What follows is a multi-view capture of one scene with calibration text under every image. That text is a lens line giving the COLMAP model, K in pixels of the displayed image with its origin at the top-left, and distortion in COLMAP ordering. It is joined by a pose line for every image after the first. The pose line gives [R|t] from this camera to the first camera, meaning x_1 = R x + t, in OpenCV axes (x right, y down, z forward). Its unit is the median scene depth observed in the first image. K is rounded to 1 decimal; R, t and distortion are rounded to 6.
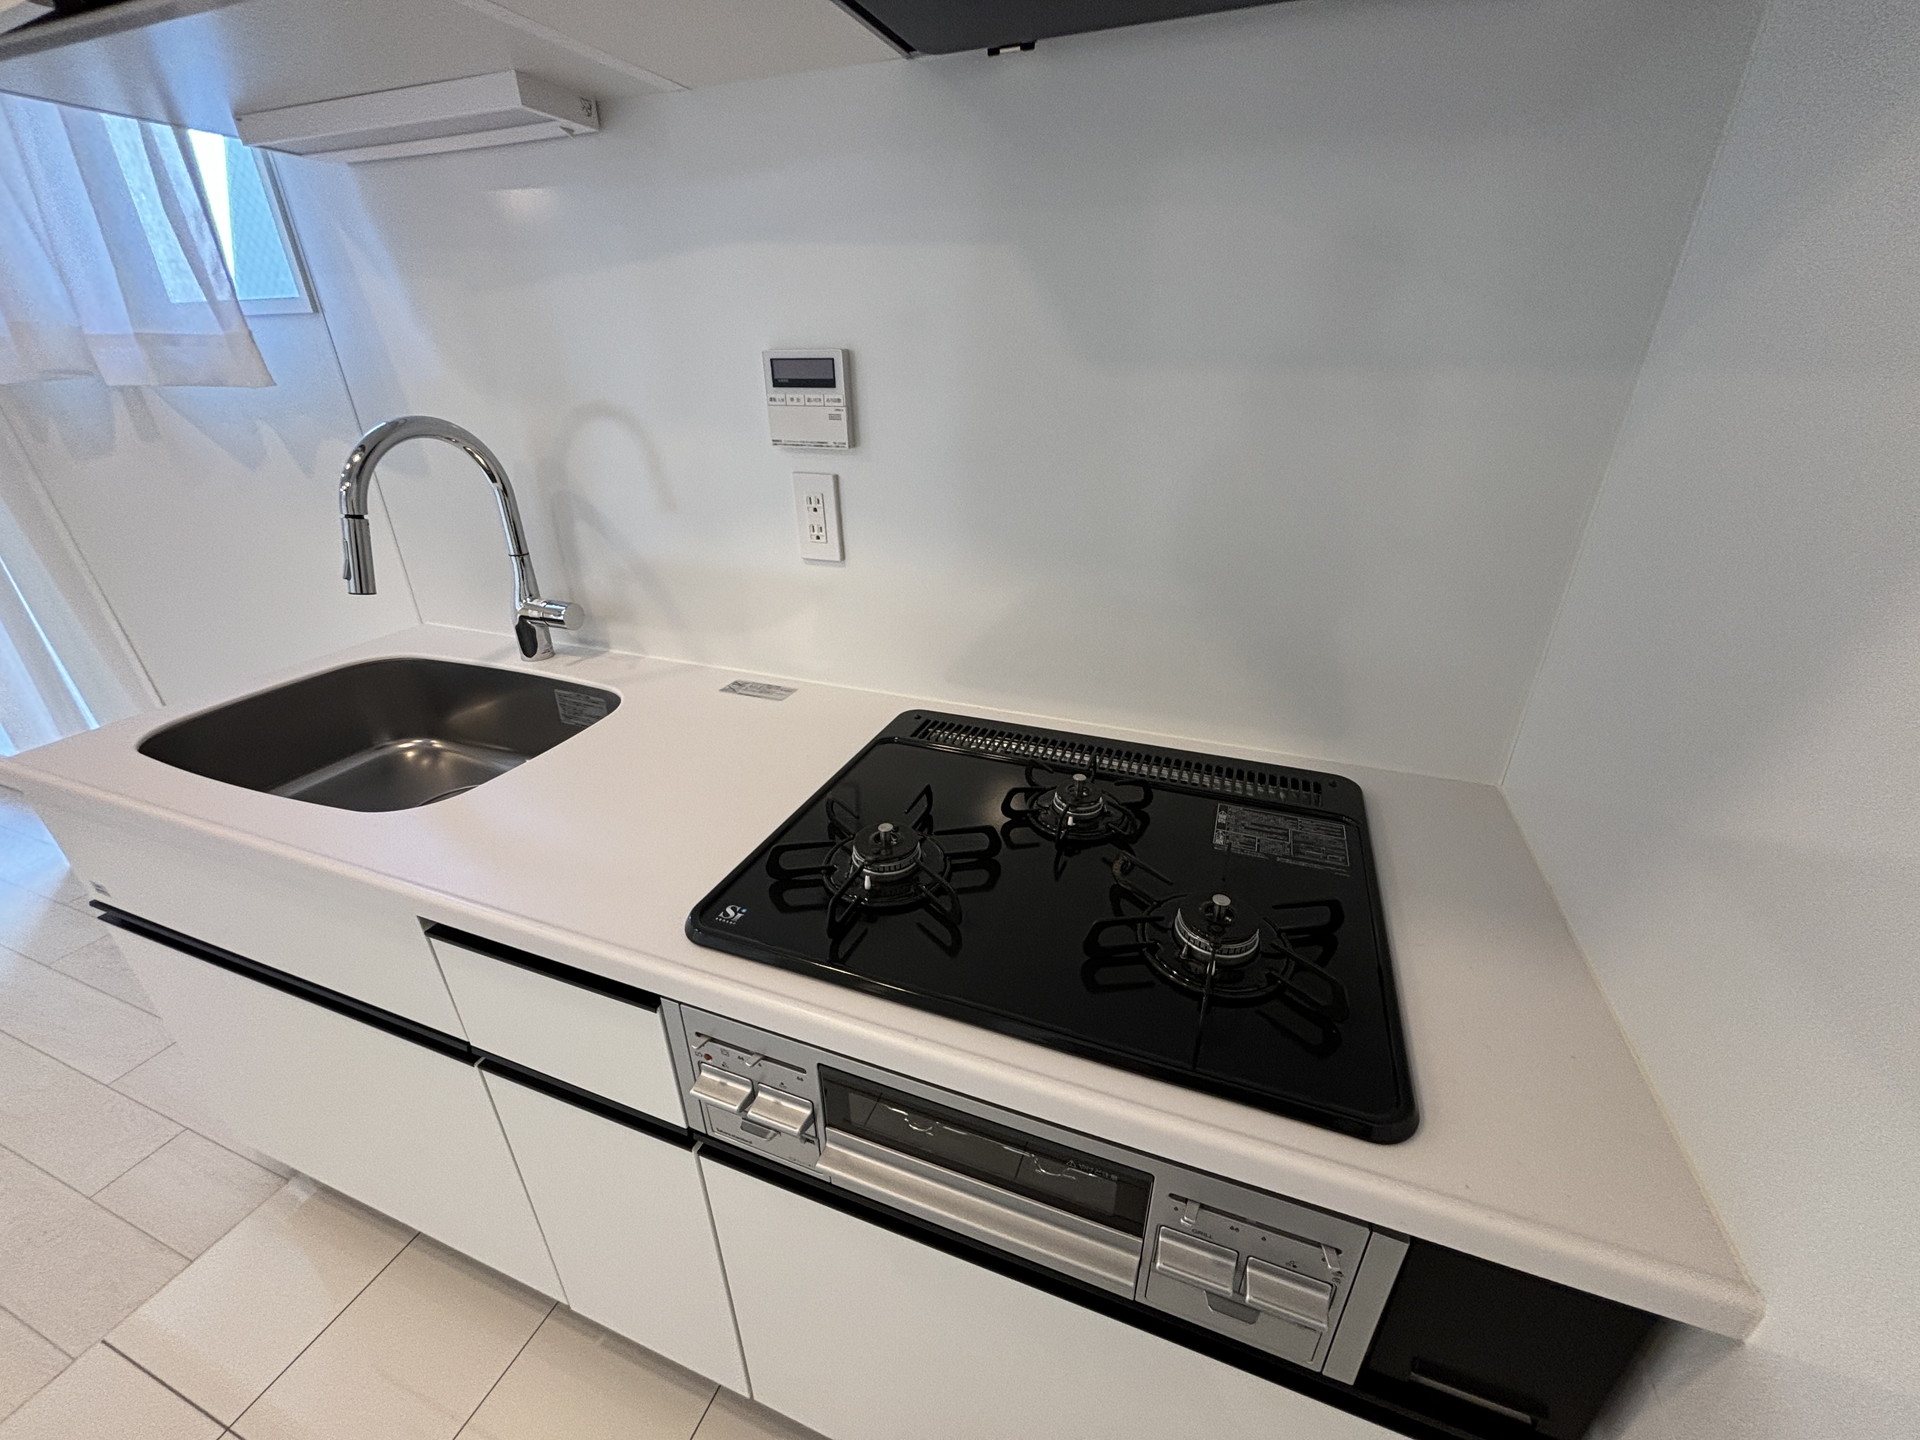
lens RADIAL K [[775.6, 0, 964.2], [0, 775.6, 721.7], [0, 0, 1]] dist [-0.003437, -0.000342]
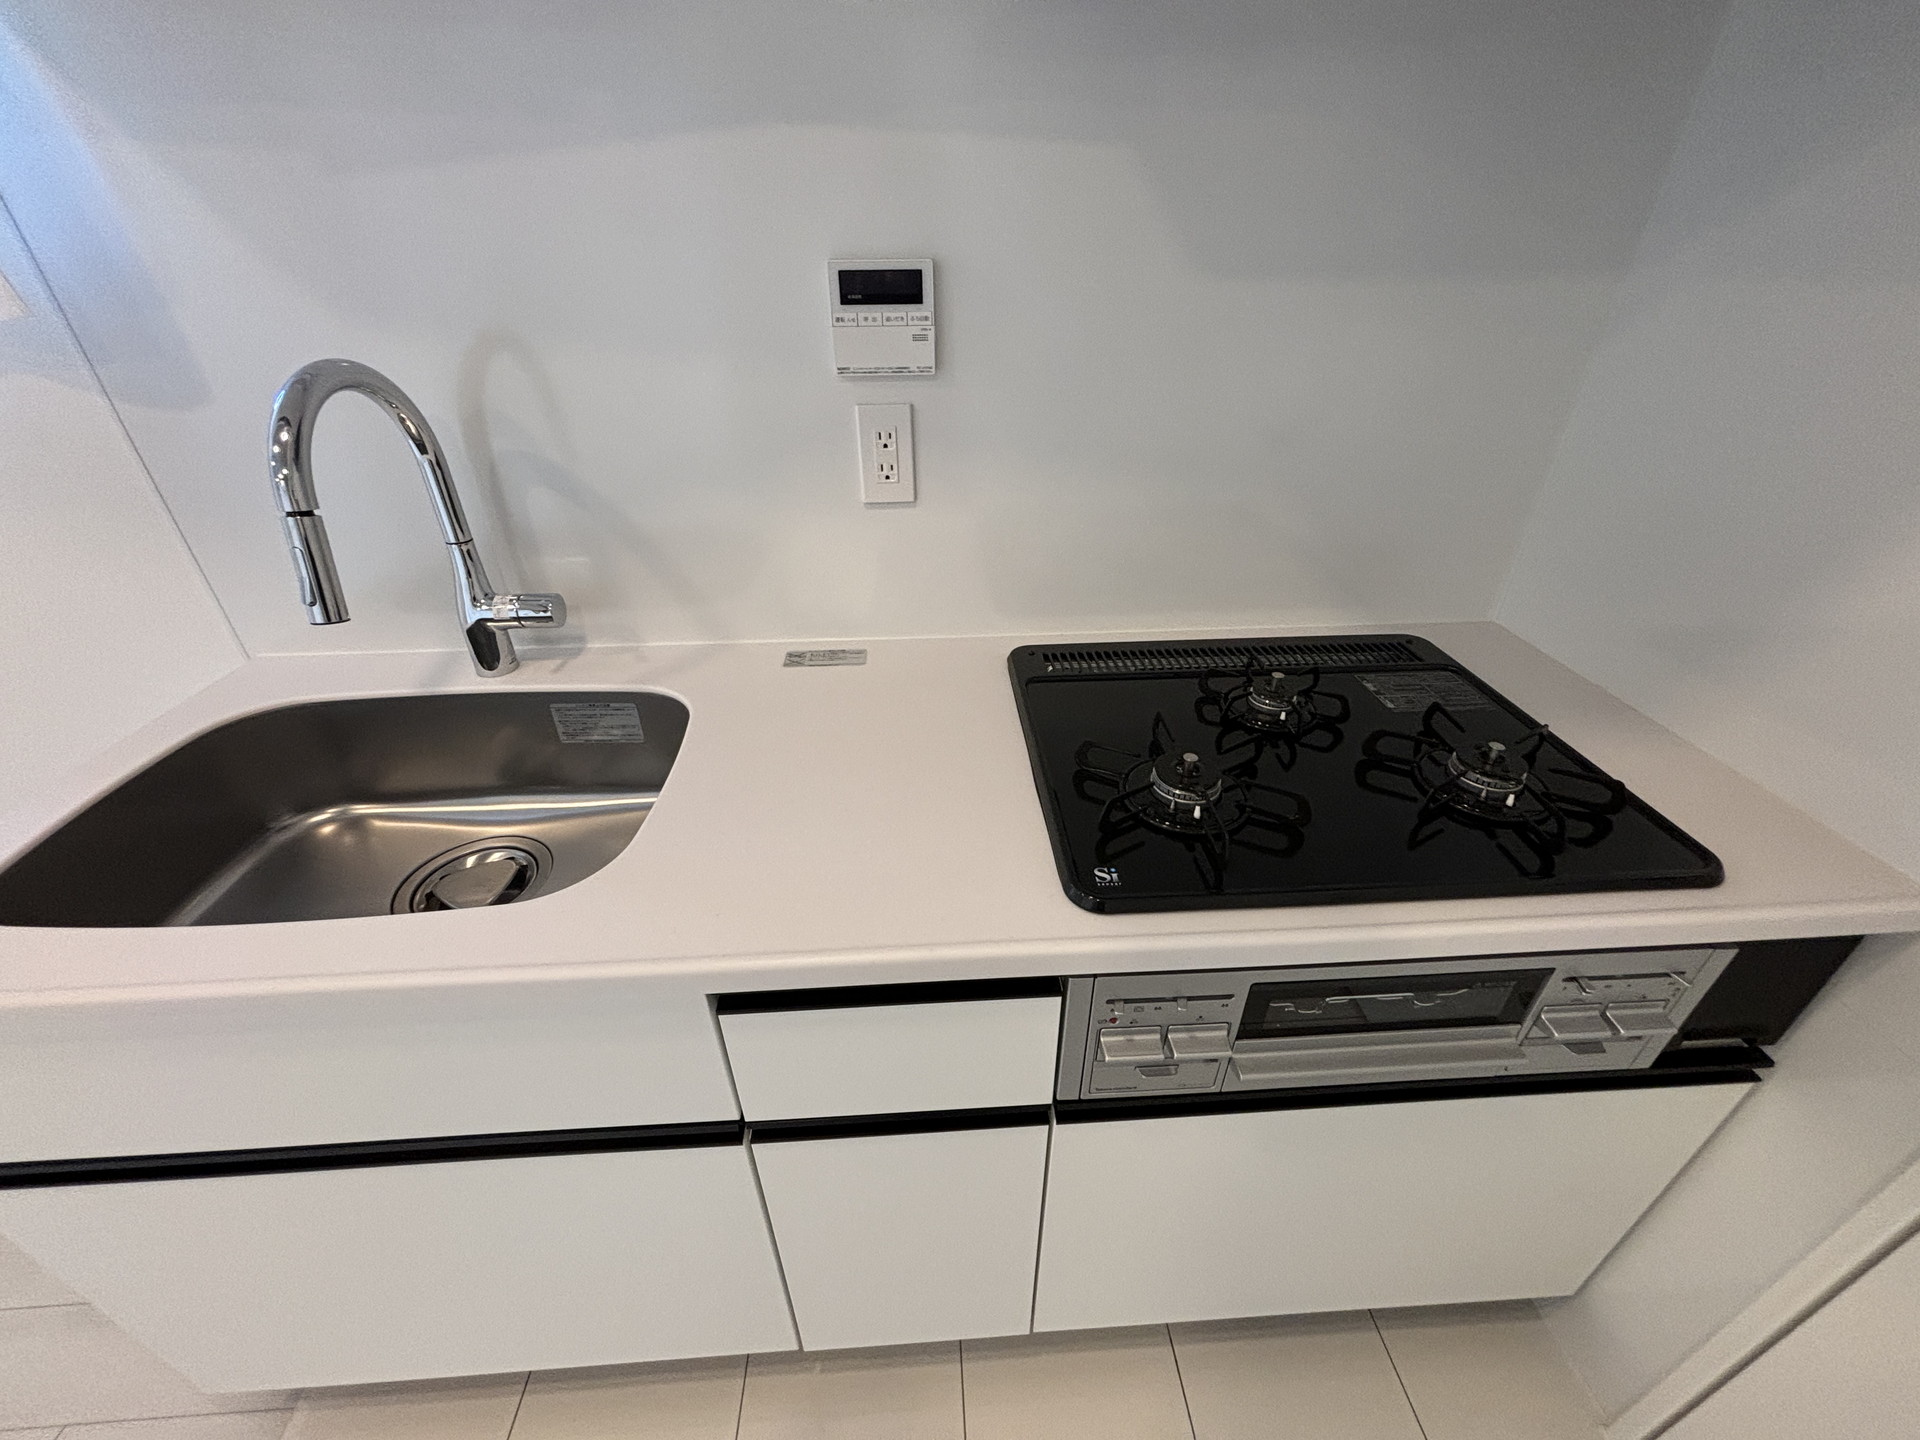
lens RADIAL K [[775.6, 0, 964.2], [0, 775.6, 721.7], [0, 0, 1]] dist [-0.003437, -0.000342]
pose [[0.913870, -0.211619, 0.346496, -0.521304], [0.175481, 0.975467, 0.132931, -0.069596], [-0.366126, -0.060678, 0.928585, 0.120714]]
